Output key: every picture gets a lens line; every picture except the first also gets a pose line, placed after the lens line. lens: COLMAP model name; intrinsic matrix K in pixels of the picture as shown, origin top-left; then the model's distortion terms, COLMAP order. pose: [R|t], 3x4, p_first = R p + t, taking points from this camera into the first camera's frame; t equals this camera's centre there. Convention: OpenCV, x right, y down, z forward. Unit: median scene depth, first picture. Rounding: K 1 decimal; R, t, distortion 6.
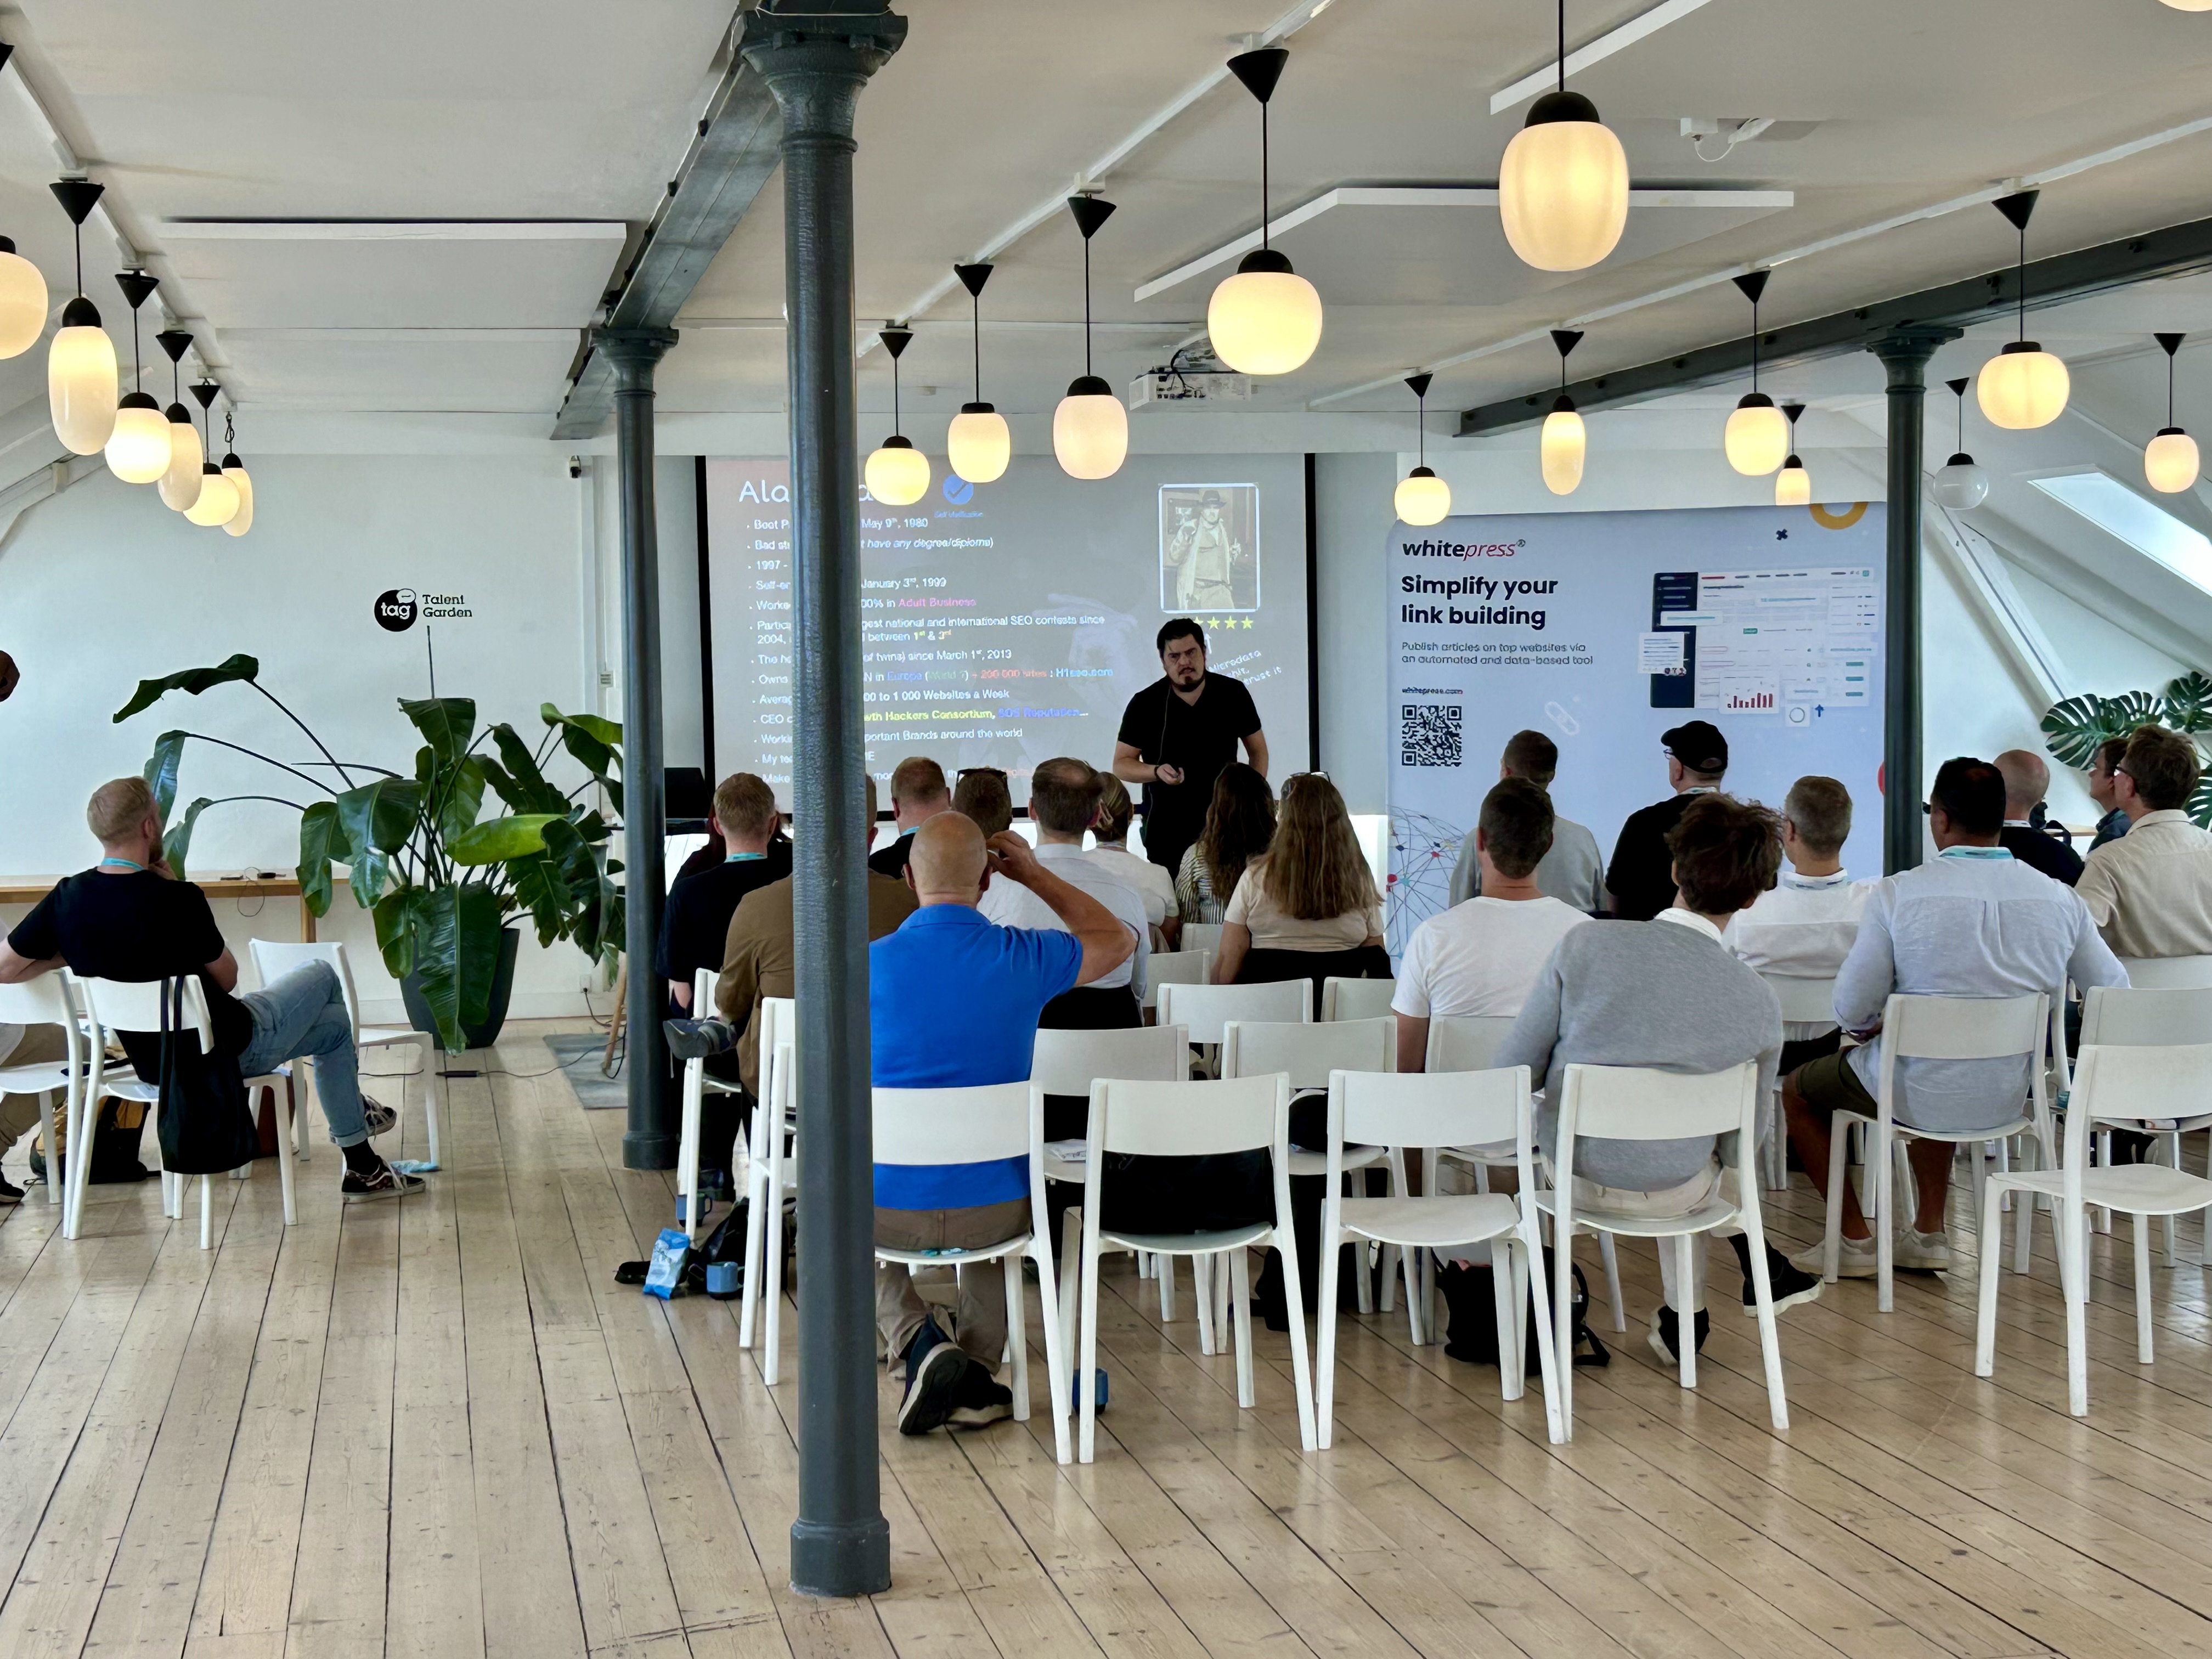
lens RADIAL K [[3459.7, 0, 1107.8], [0, 3459.7, 822.4], [0, 0, 1]] dist [0.110939, 0.000000]
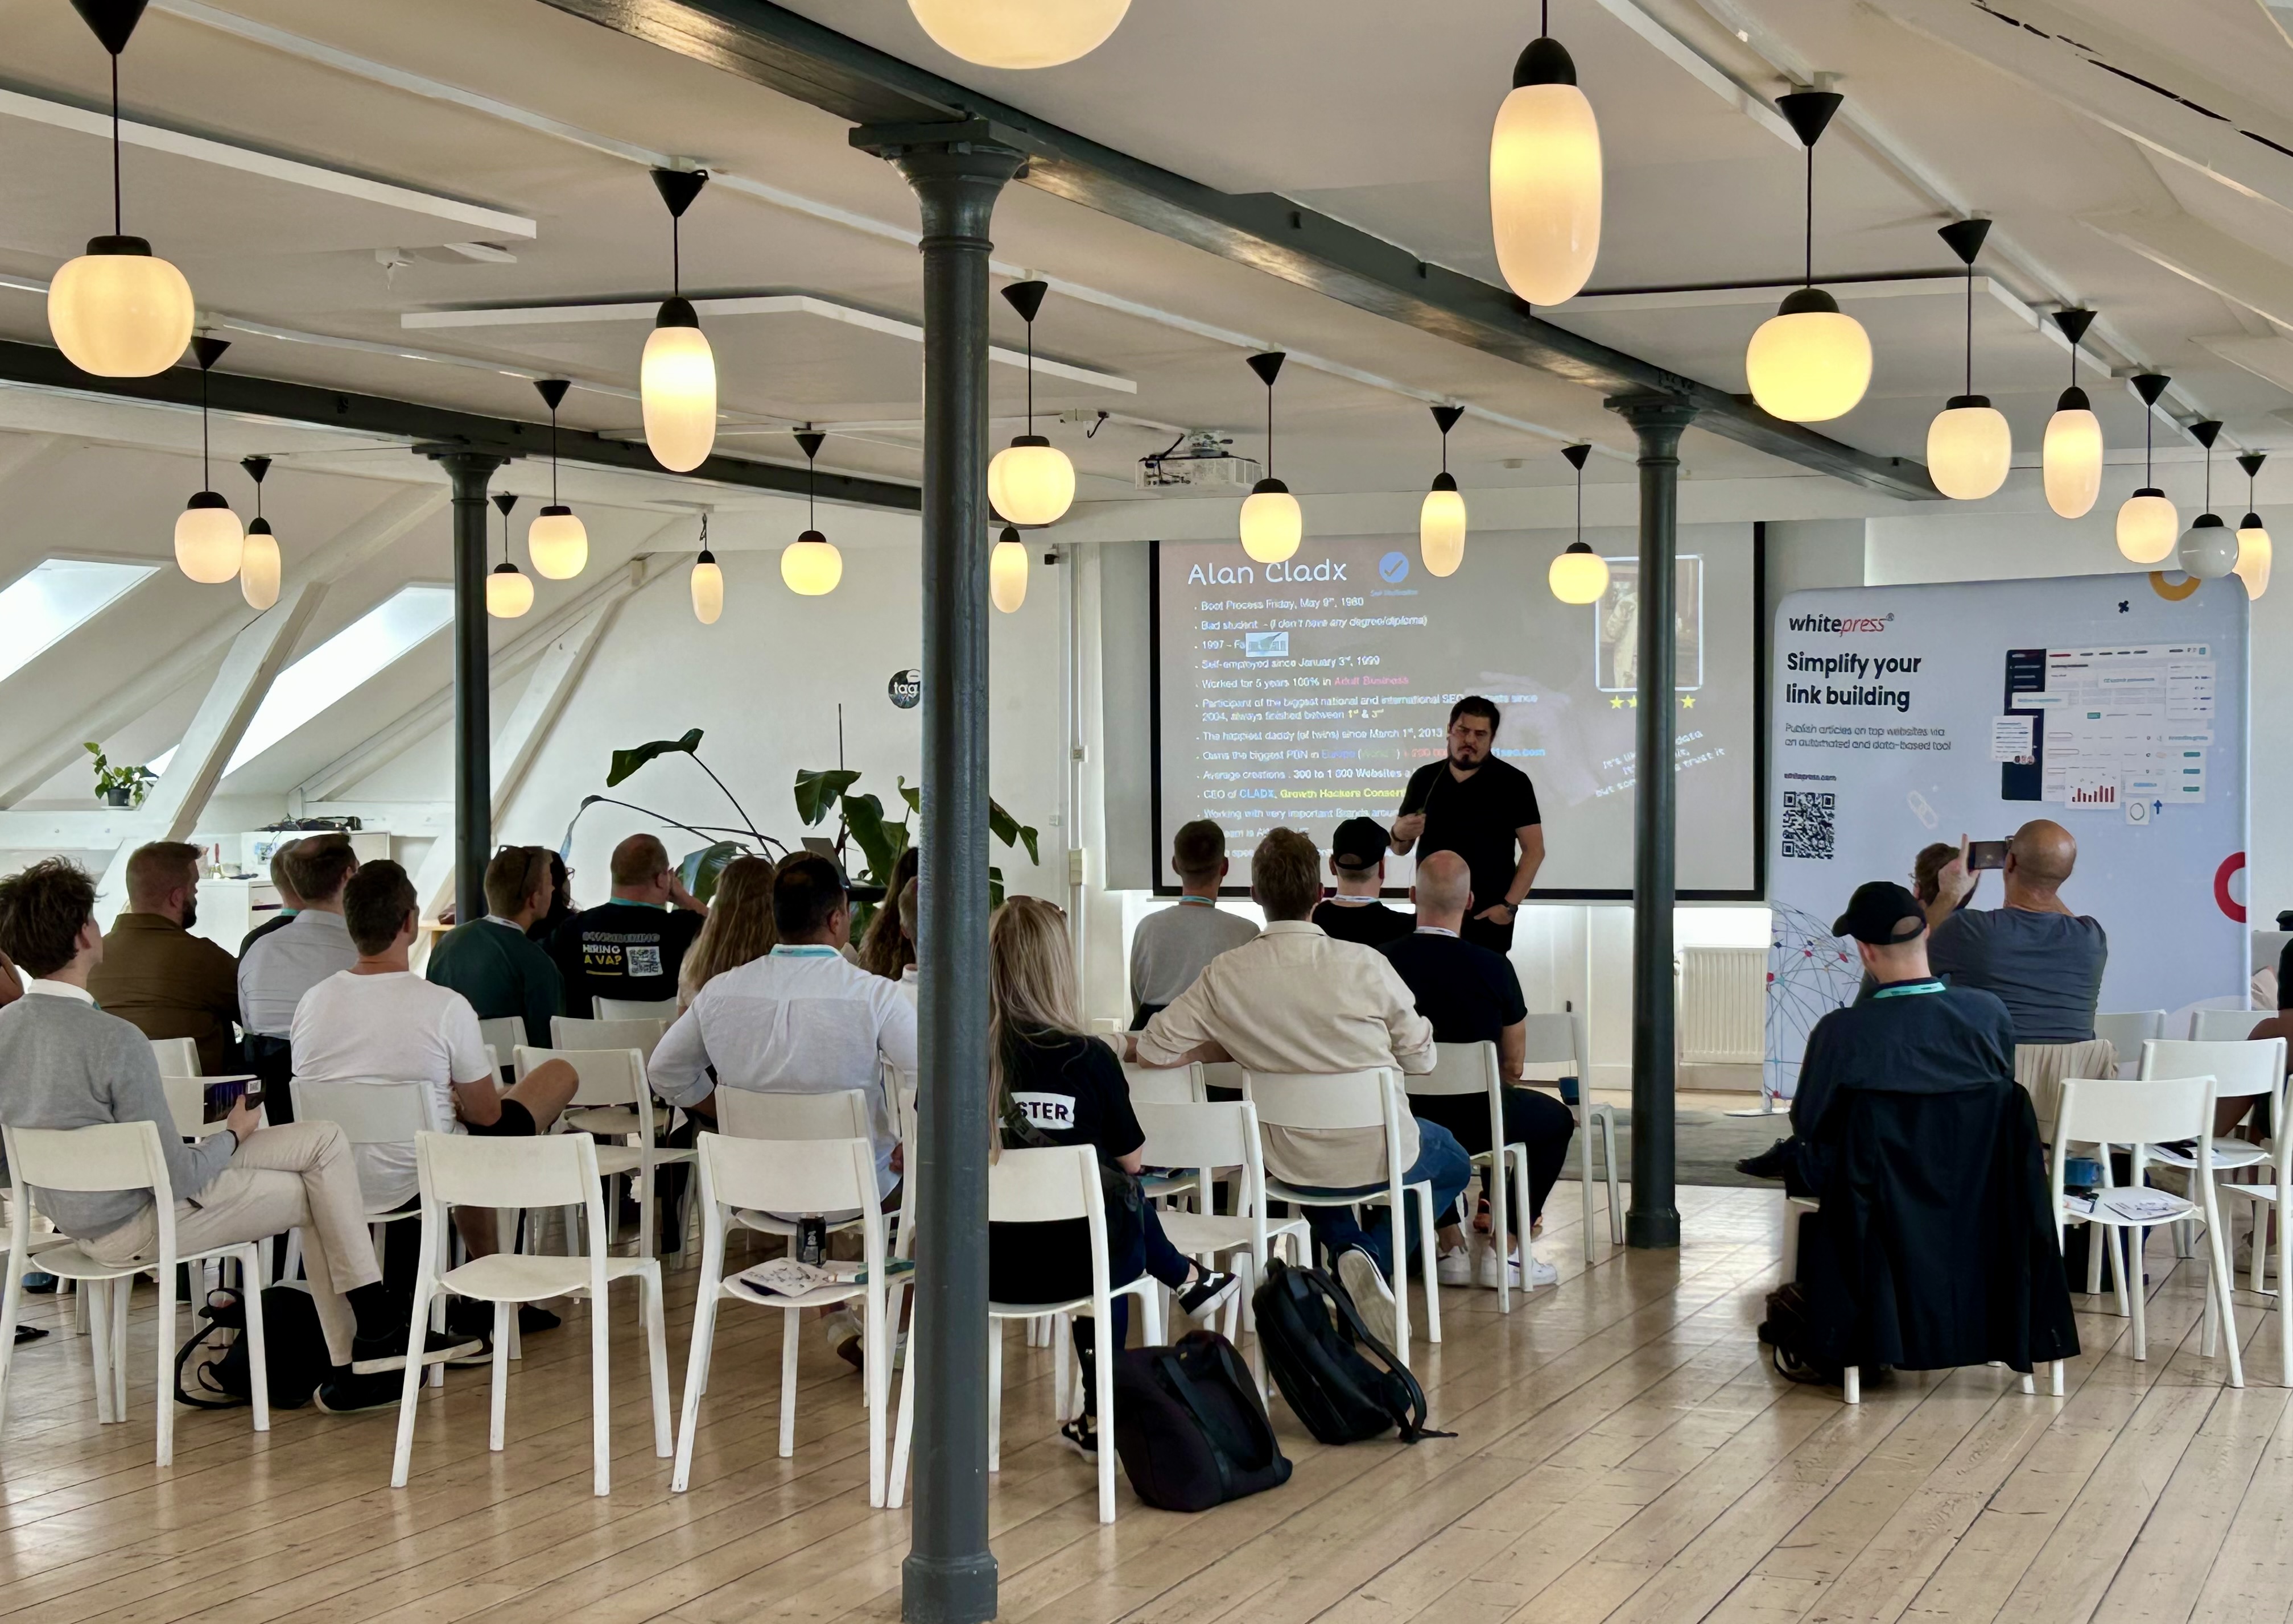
lens RADIAL K [[3602.4, 0, 1145.1], [0, 3602.4, 818.0], [0, 0, 1]] dist [0.009854, 0.000000]
pose [[0.831405, 0.021905, -0.555236, 0.485150], [-0.032567, 0.999426, -0.009336, -0.012295], [0.554712, 0.025844, 0.831641, 0.101139]]
